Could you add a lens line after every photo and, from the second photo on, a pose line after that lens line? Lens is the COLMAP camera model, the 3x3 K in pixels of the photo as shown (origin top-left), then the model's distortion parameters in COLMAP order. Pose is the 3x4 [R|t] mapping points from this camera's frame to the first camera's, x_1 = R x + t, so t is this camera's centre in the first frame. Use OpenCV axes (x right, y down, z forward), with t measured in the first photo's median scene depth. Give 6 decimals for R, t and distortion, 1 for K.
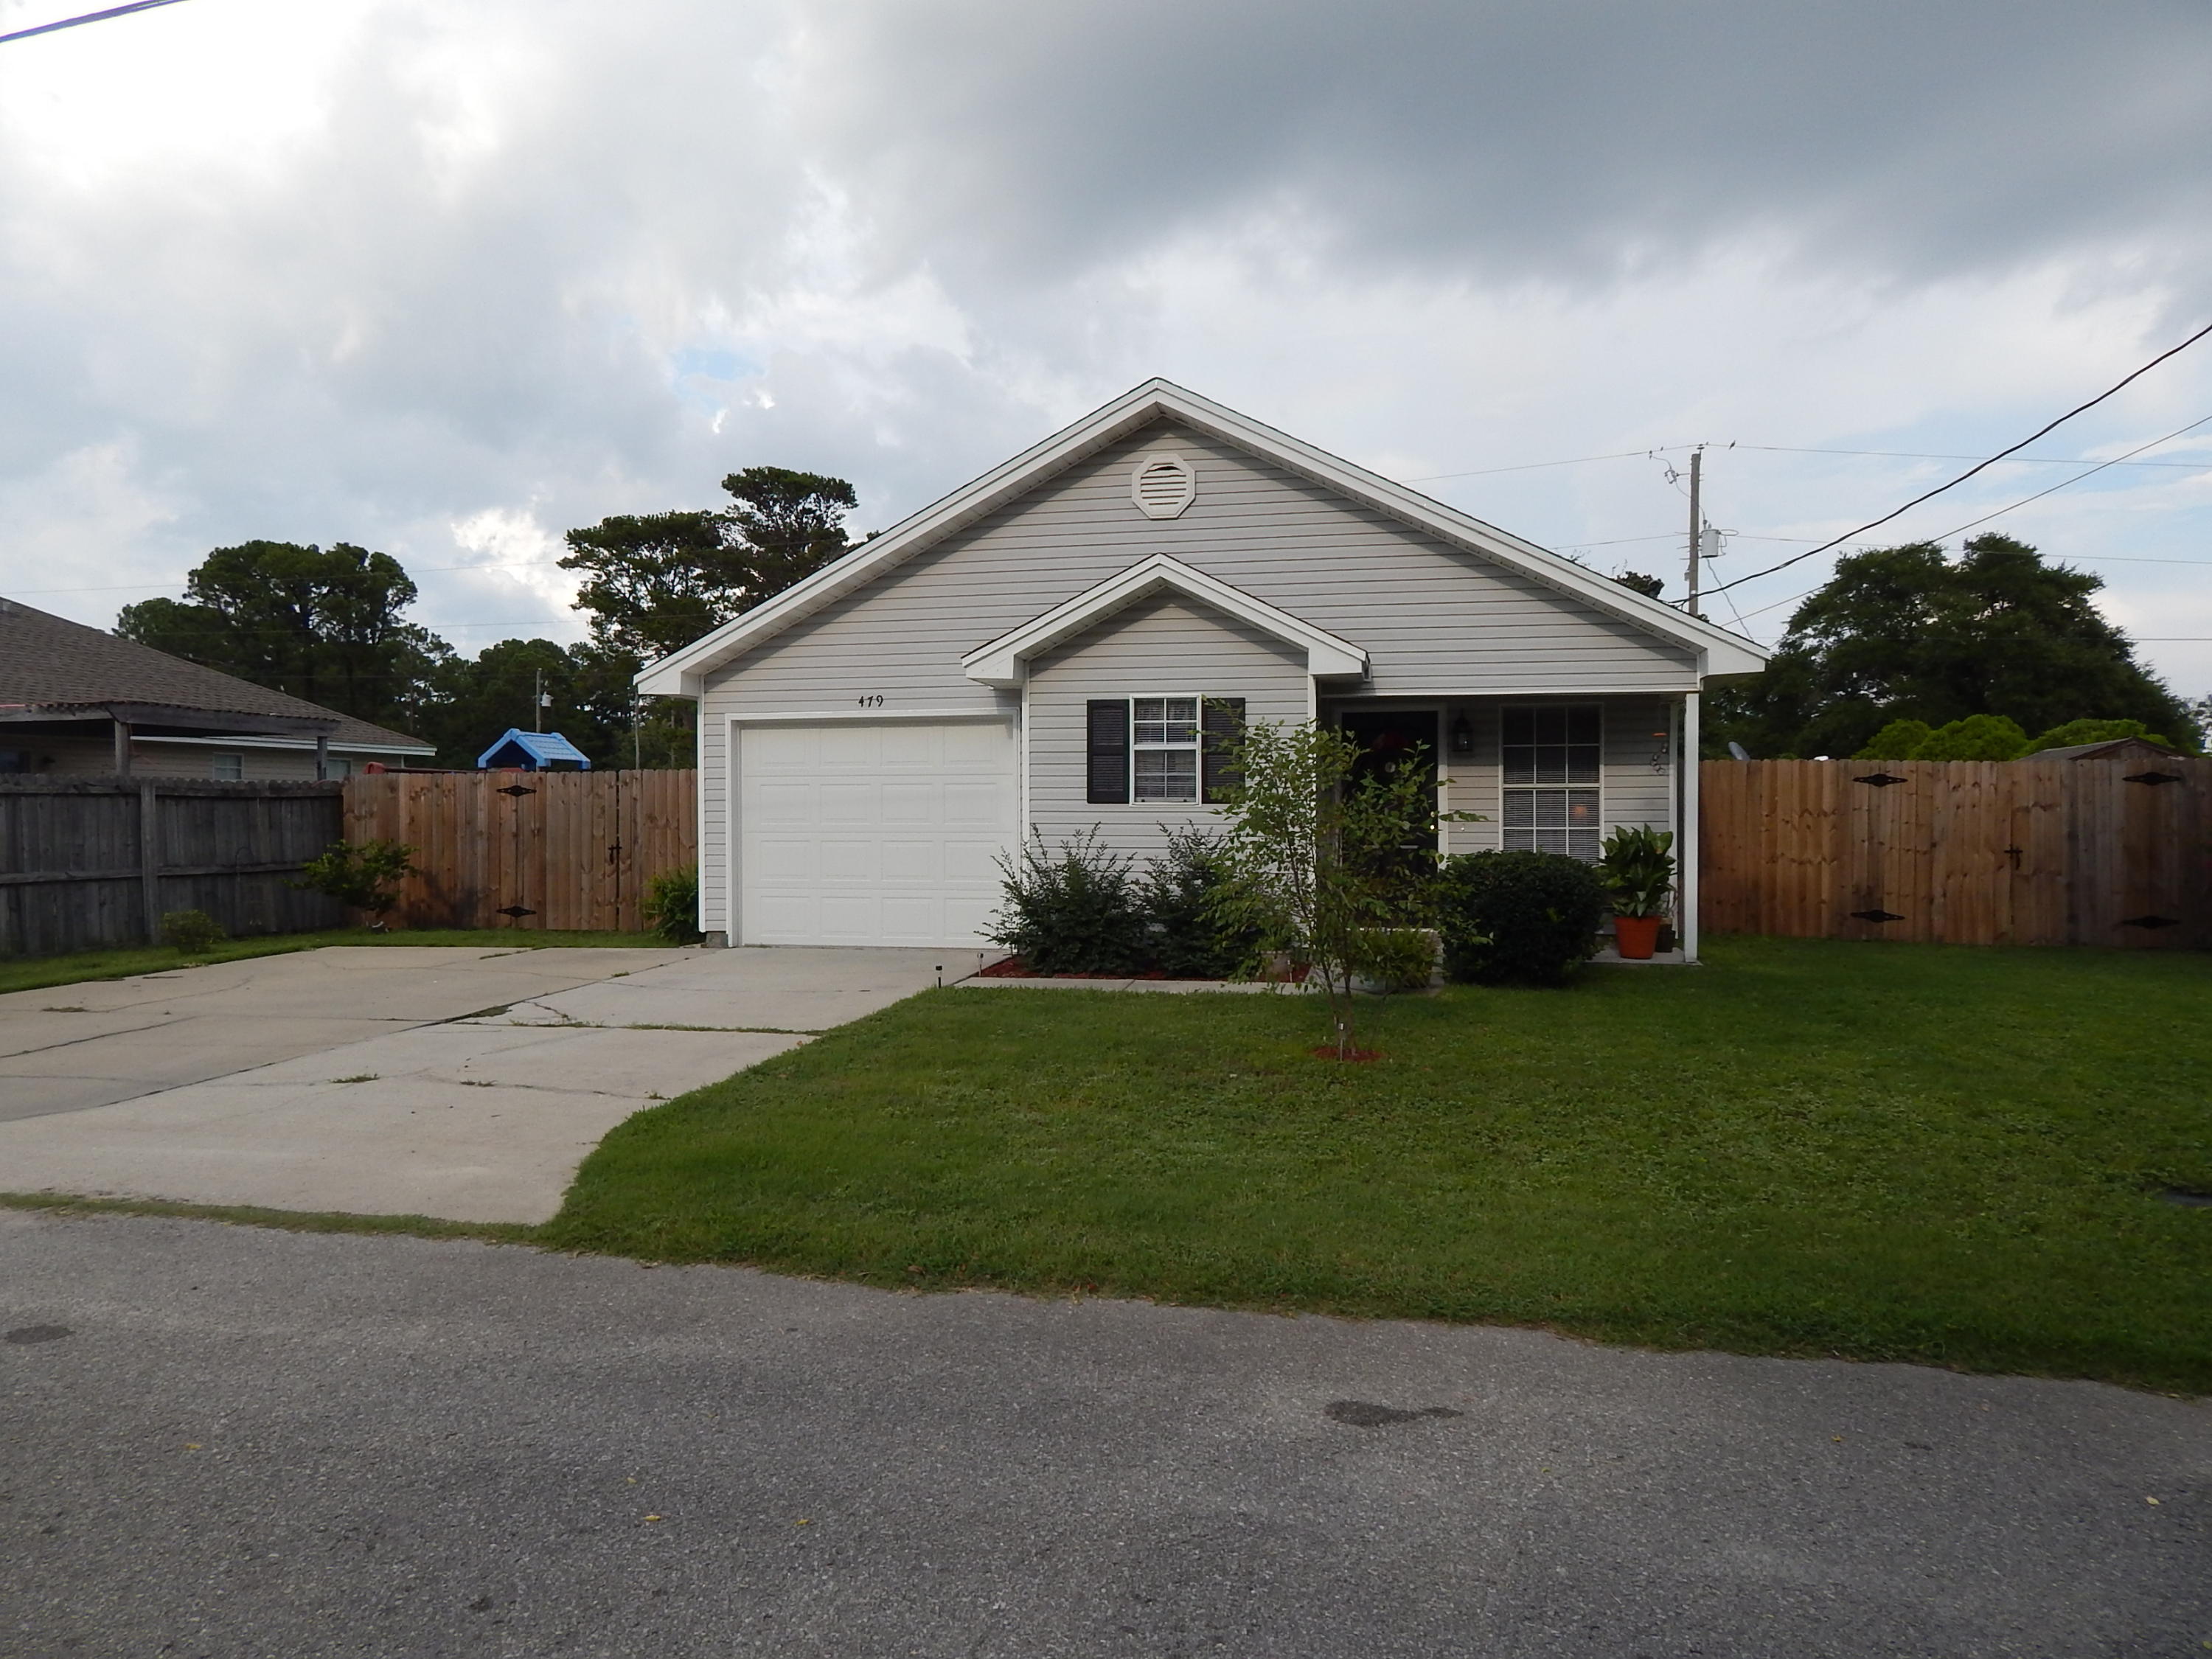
lens RADIAL K [[1450.2, 0, 1118.7], [0, 1450.2, 827.6], [0, 0, 1]] dist [0.005967, -0.014983]
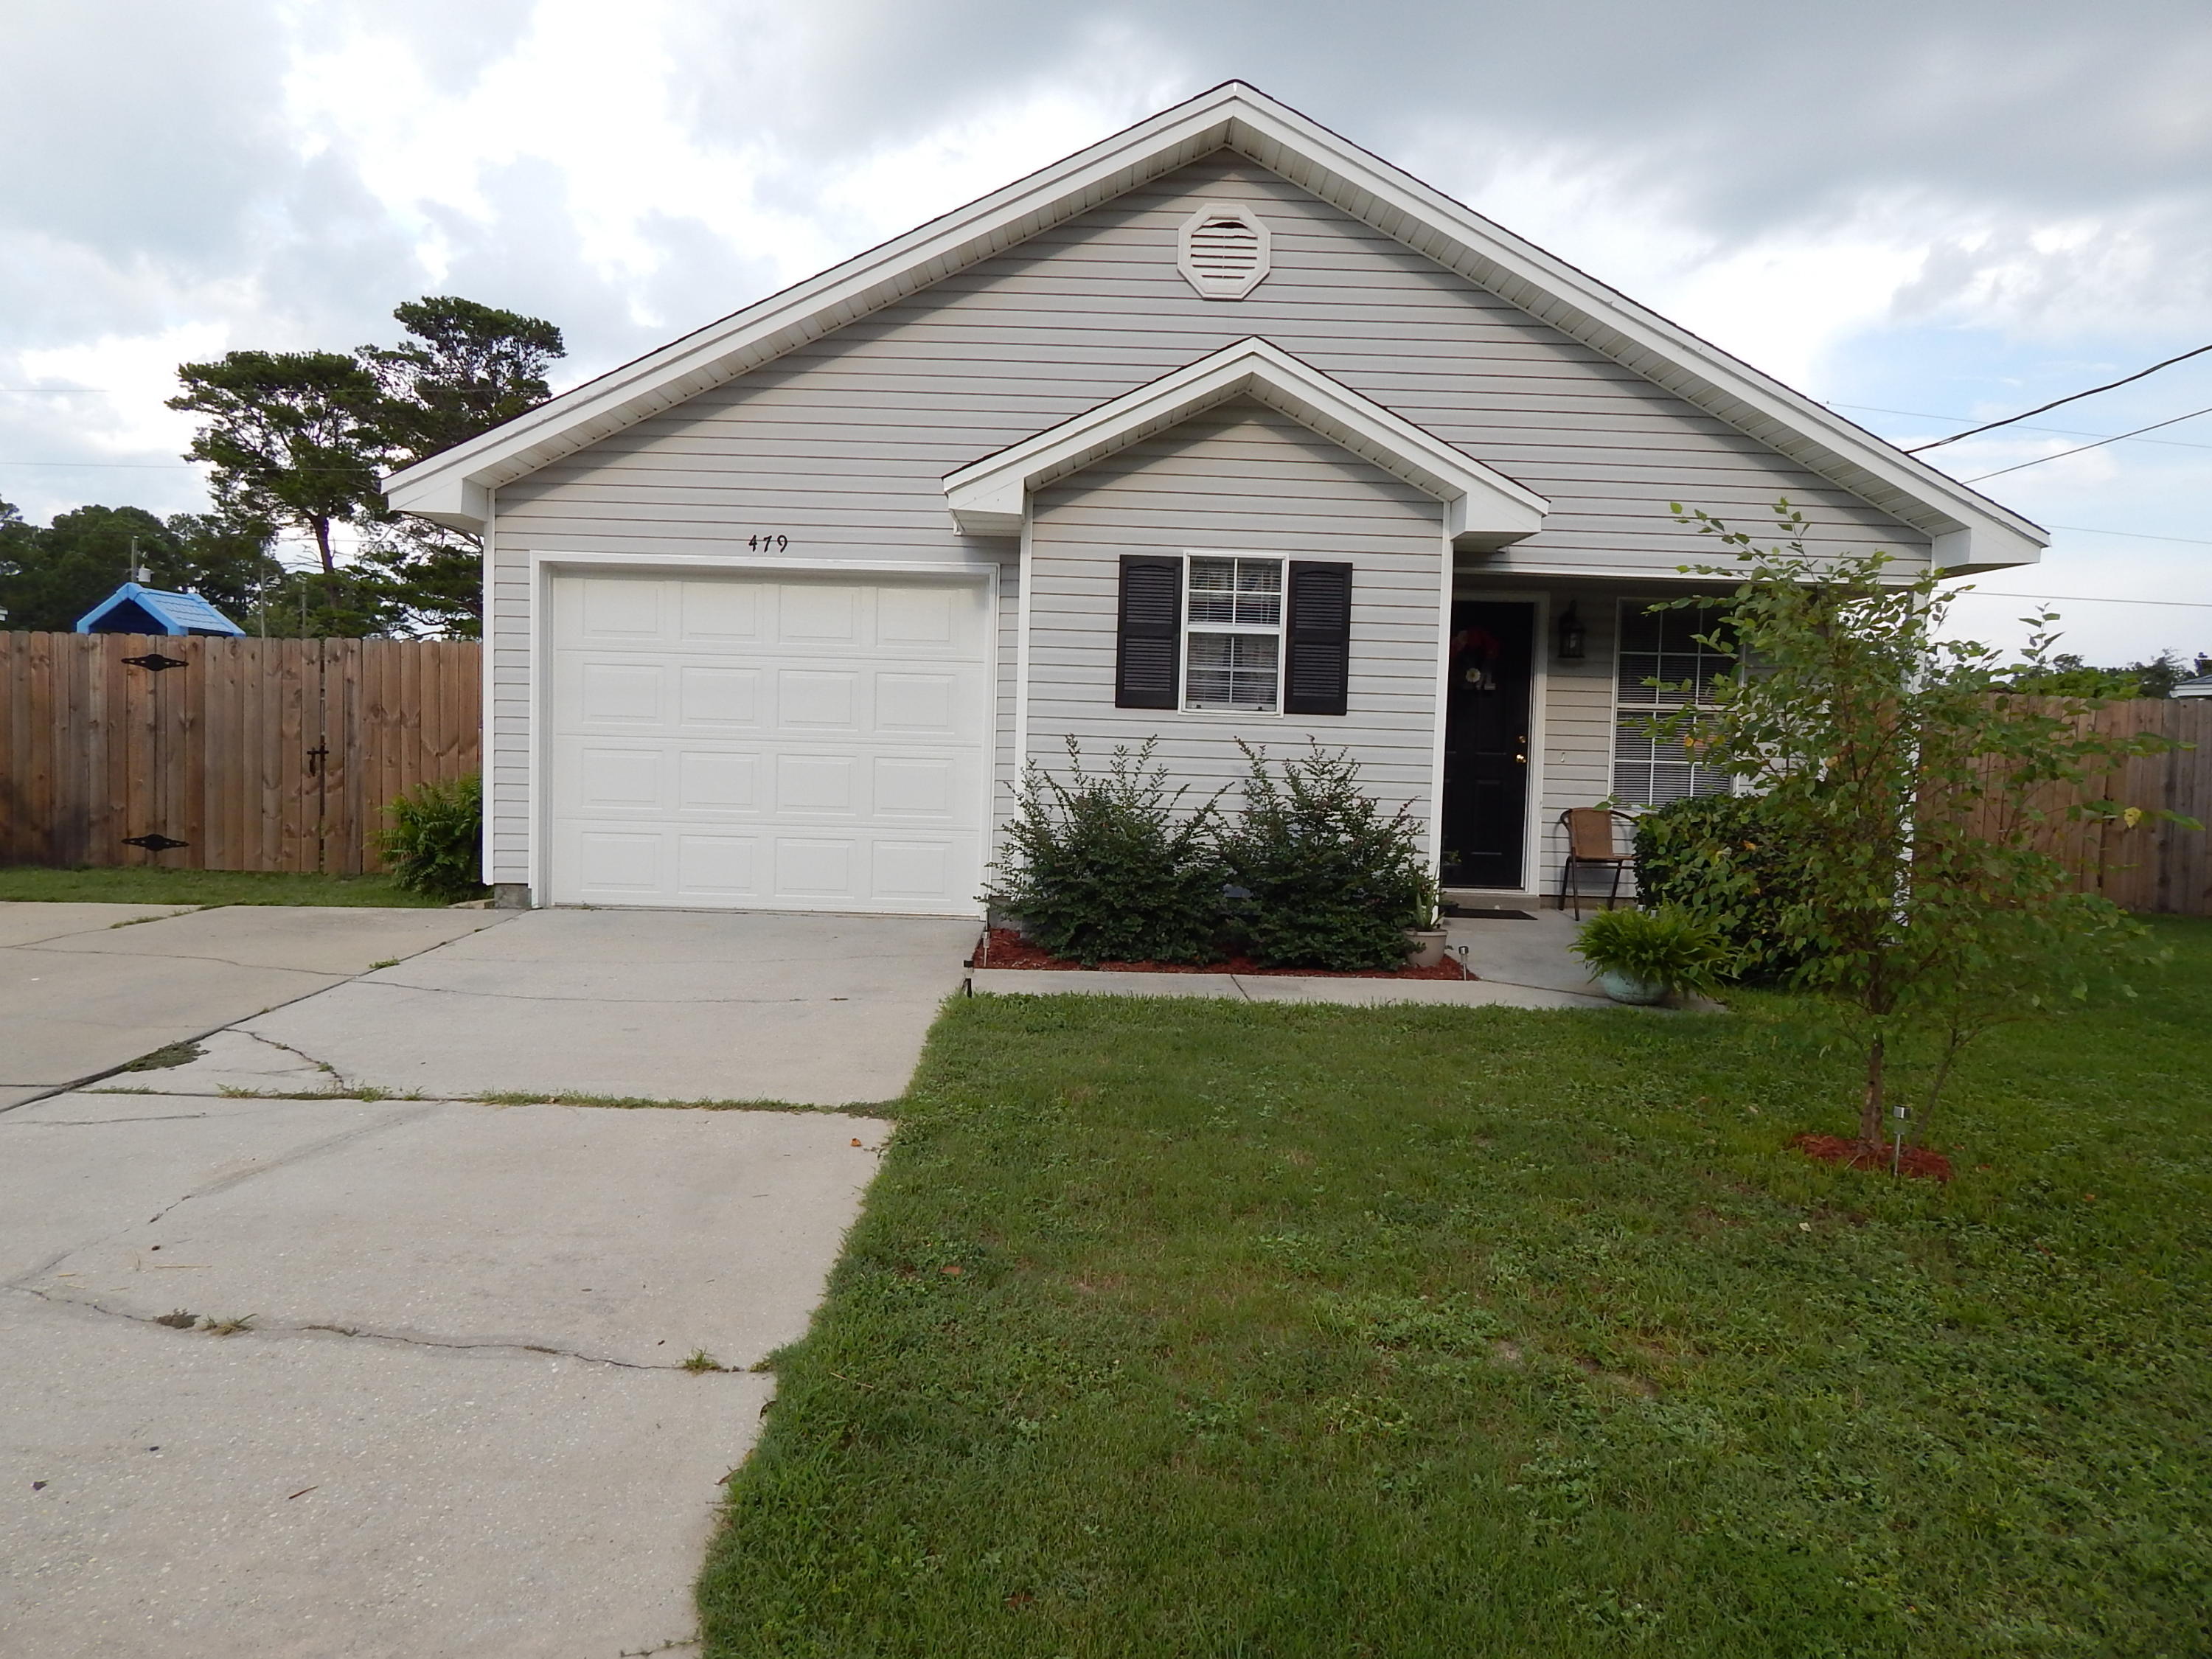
lens RADIAL K [[1450.2, 0, 1118.7], [0, 1450.2, 827.6], [0, 0, 1]] dist [0.005967, -0.014983]
pose [[0.975601, 0.017954, 0.218814, -0.151793], [-0.029605, 0.998306, 0.050083, 0.004965], [-0.217544, -0.055339, 0.974480, 0.297932]]
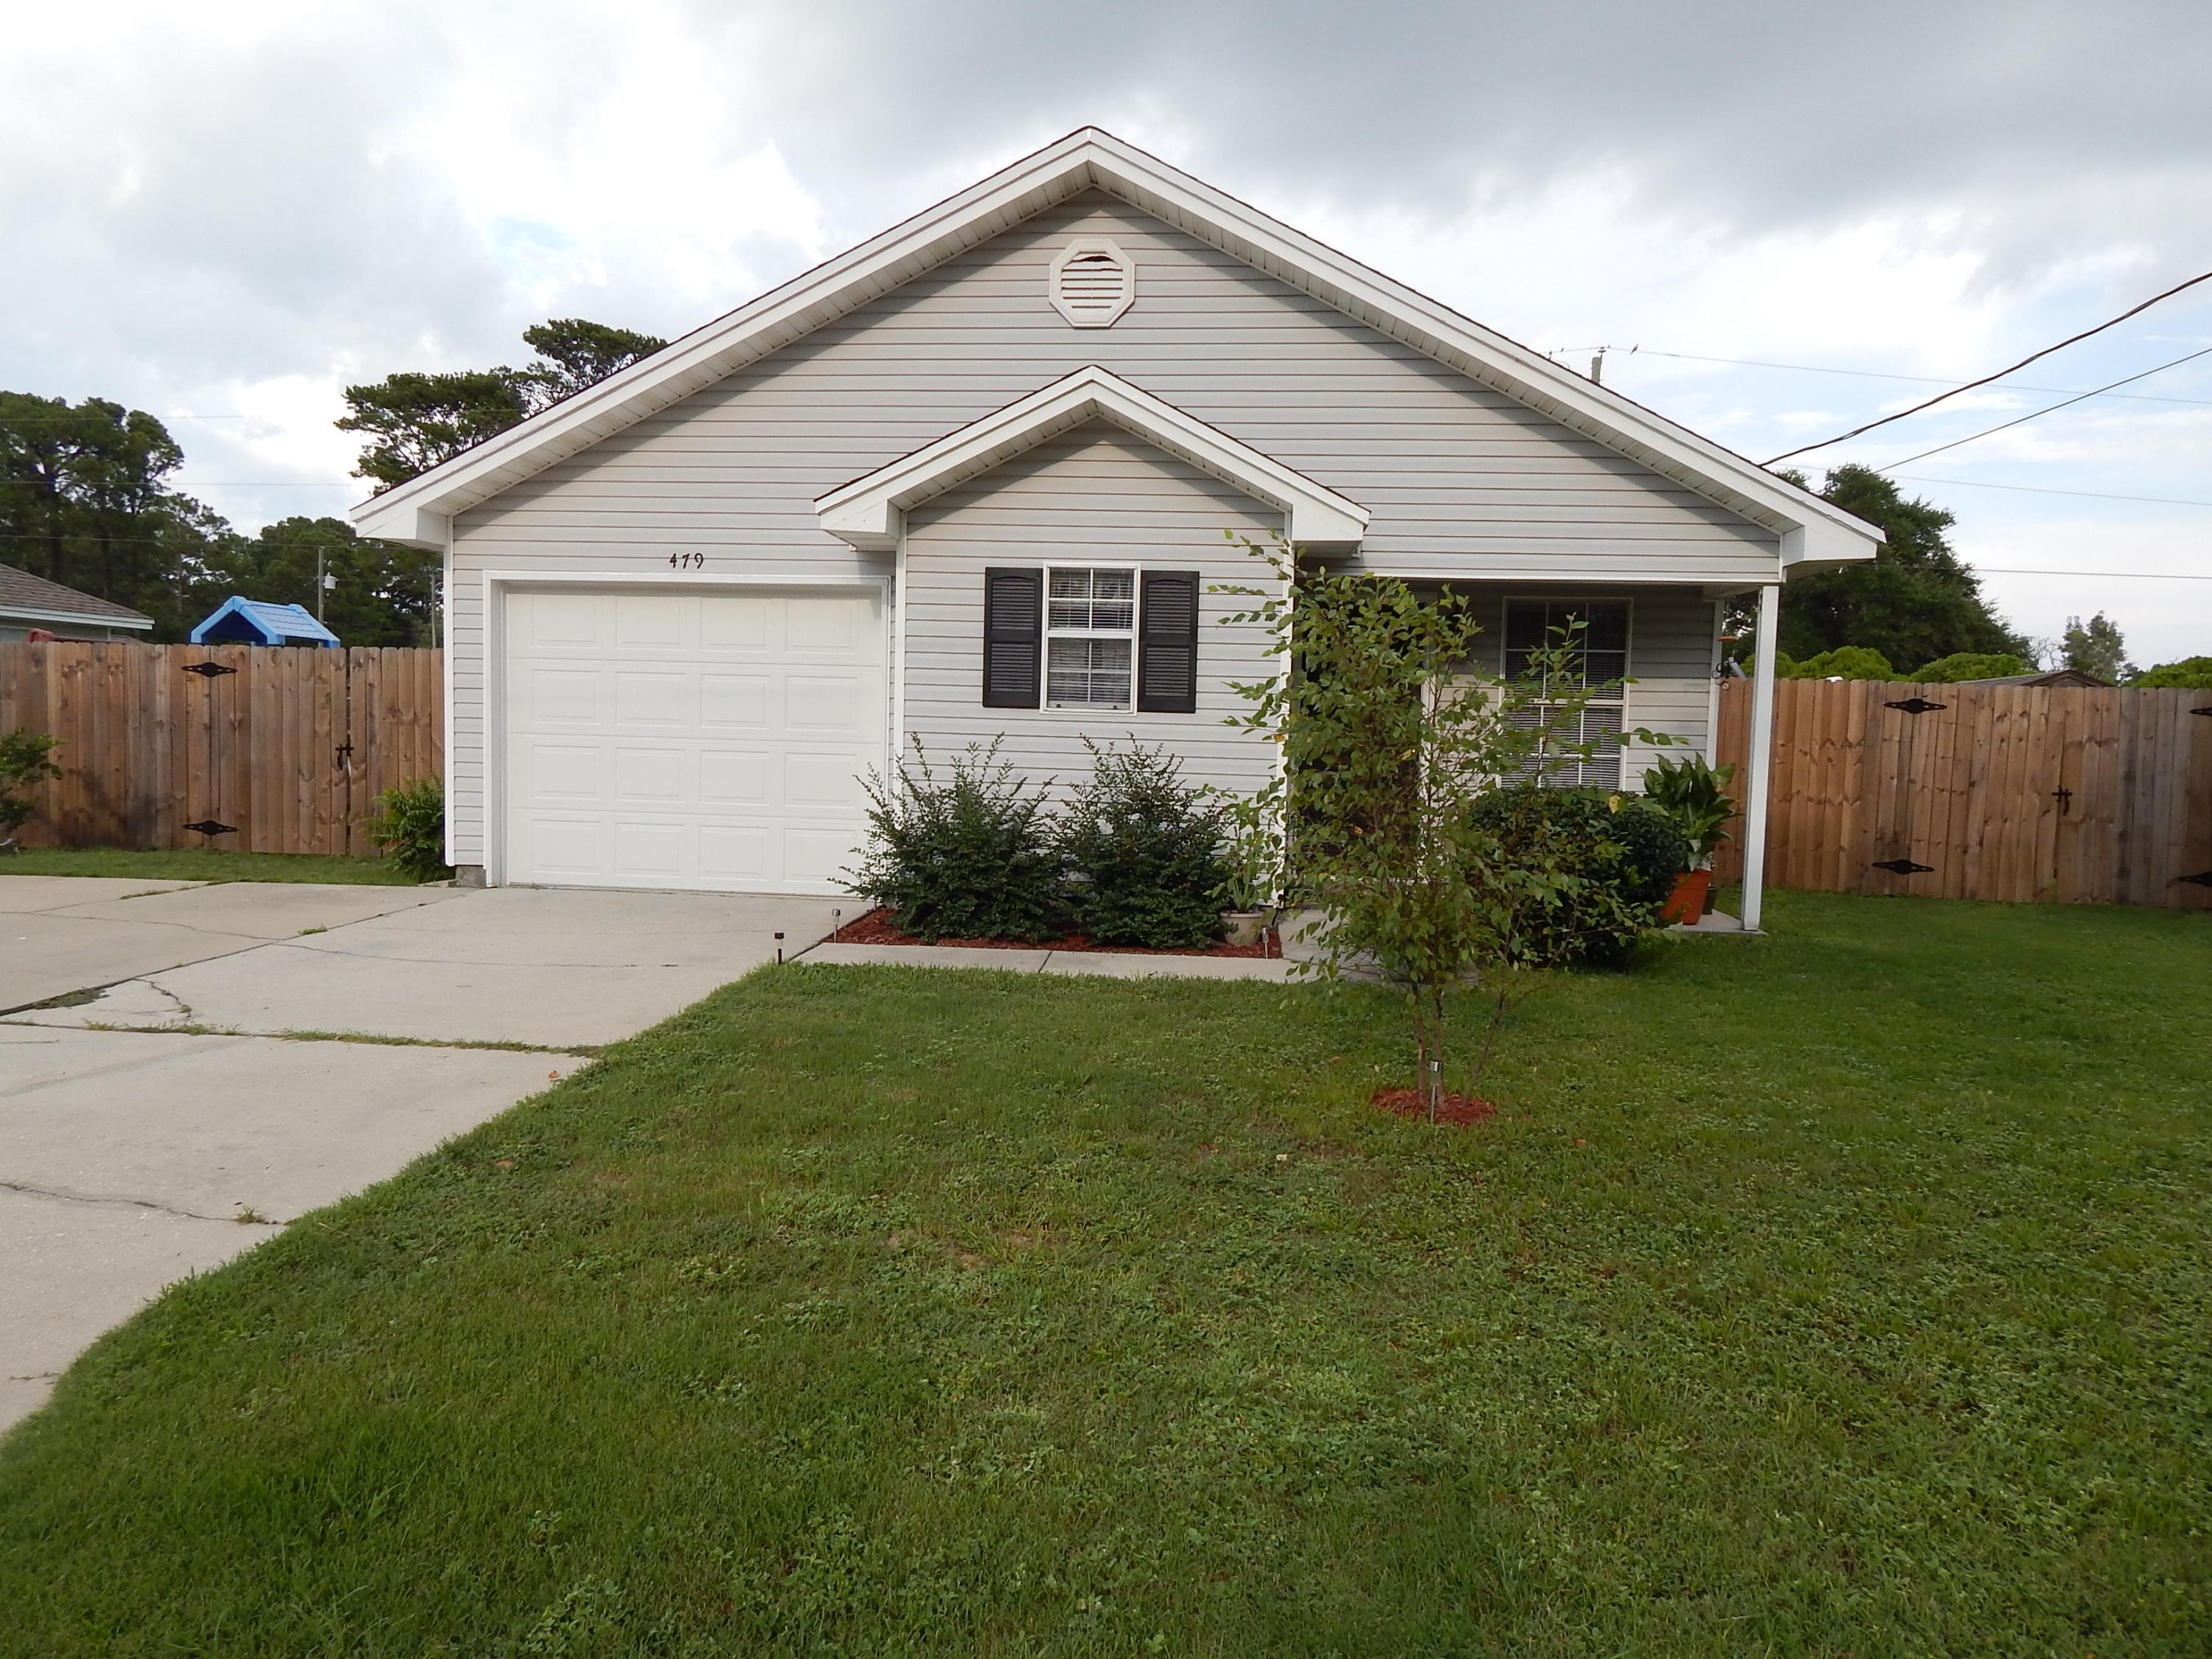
lens RADIAL K [[1450.2, 0, 1118.7], [0, 1450.2, 827.6], [0, 0, 1]] dist [0.005967, -0.014983]
pose [[0.993091, 0.021577, 0.115344, -0.033136], [-0.028315, 0.997967, 0.057100, 0.000557], [-0.113877, -0.059972, 0.991683, 0.224457]]
